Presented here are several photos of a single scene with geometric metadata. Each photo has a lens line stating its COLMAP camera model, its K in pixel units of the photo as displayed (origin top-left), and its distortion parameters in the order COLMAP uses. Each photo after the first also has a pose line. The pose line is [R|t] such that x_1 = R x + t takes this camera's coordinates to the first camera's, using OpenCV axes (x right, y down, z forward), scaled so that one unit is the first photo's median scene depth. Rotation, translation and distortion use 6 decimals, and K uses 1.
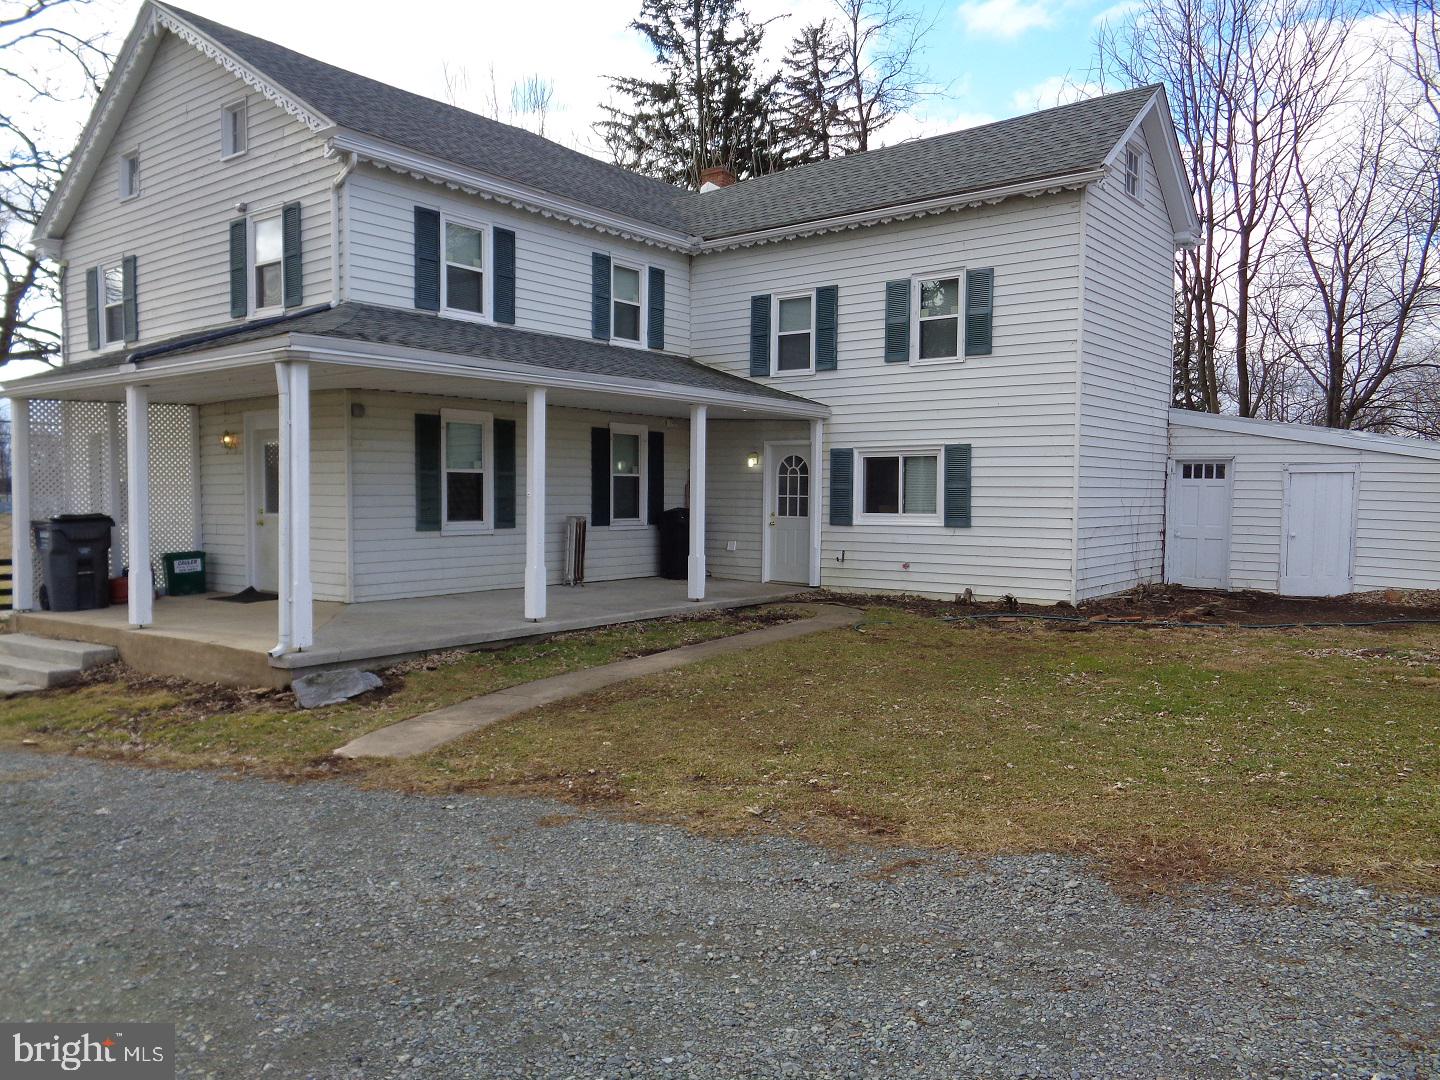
lens RADIAL K [[1087.6, 0, 714.0], [0, 1087.6, 537.0], [0, 0, 1]] dist [0.014843, 0.006683]
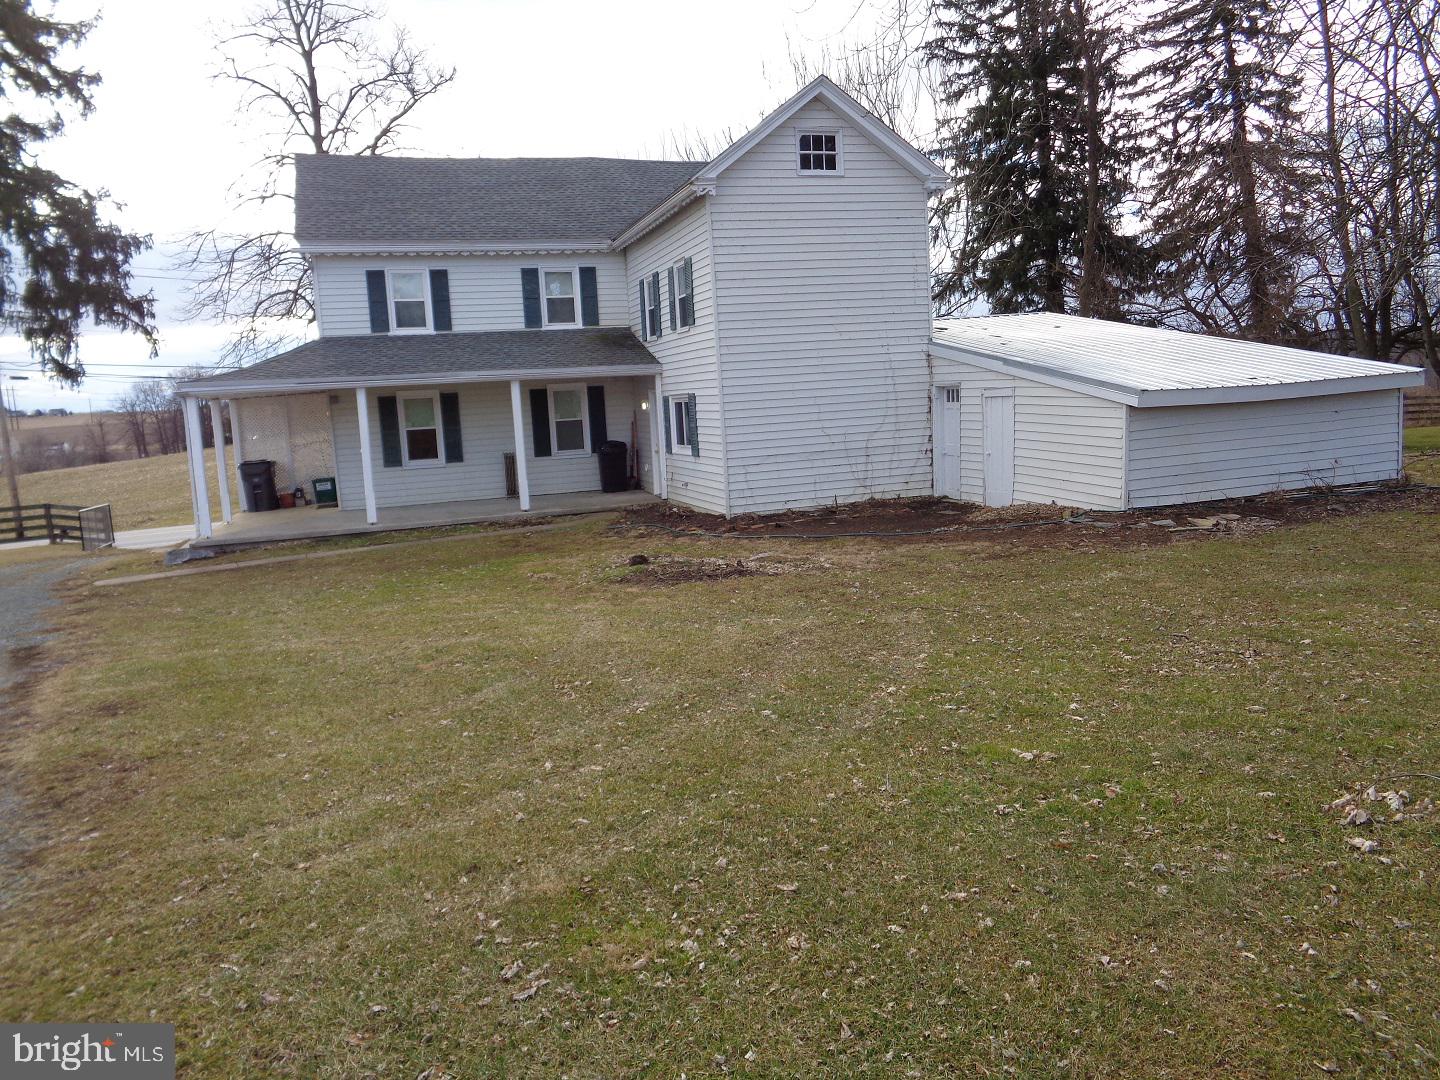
lens RADIAL K [[1060.3, 0, 717.8], [0, 1060.3, 536.9], [0, 0, 1]] dist [0.108116, 0.001140]
pose [[0.817079, 0.025927, -0.575943, 0.940184], [0.039837, 0.994062, 0.101264, -0.039024], [0.575148, -0.105684, 0.811194, -0.047068]]
